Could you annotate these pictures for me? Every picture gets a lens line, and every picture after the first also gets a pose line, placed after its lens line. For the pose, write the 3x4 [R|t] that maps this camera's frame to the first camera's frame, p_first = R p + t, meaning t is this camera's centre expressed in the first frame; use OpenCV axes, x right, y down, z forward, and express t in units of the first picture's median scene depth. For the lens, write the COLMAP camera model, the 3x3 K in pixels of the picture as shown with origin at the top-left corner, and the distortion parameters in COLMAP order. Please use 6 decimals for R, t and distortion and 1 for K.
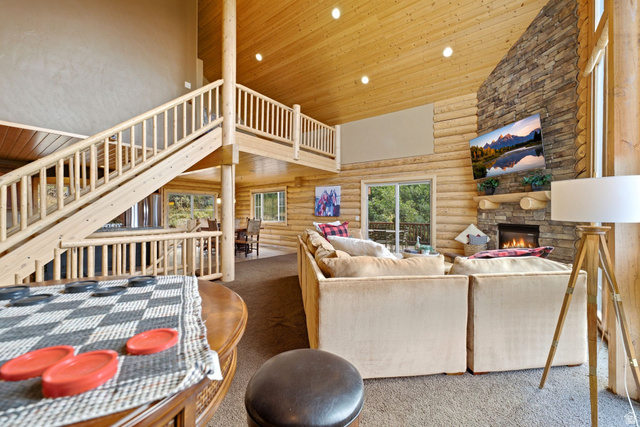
lens RADIAL K [[260.6, 0, 315.9], [0, 260.6, 214.5], [0, 0, 1]] dist [-0.001341, 0.001243]
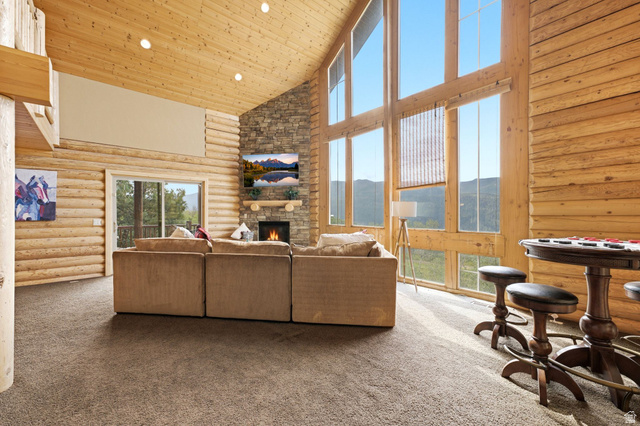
lens RADIAL K [[260.6, 0, 316.0], [0, 260.6, 212.8], [0, 0, 1]] dist [-0.001341, 0.001243]
pose [[0.211887, 0.006490, 0.977273, -0.516610], [0.019218, 0.999757, -0.010806, 0.008777], [-0.977105, 0.021071, 0.211711, 0.385766]]
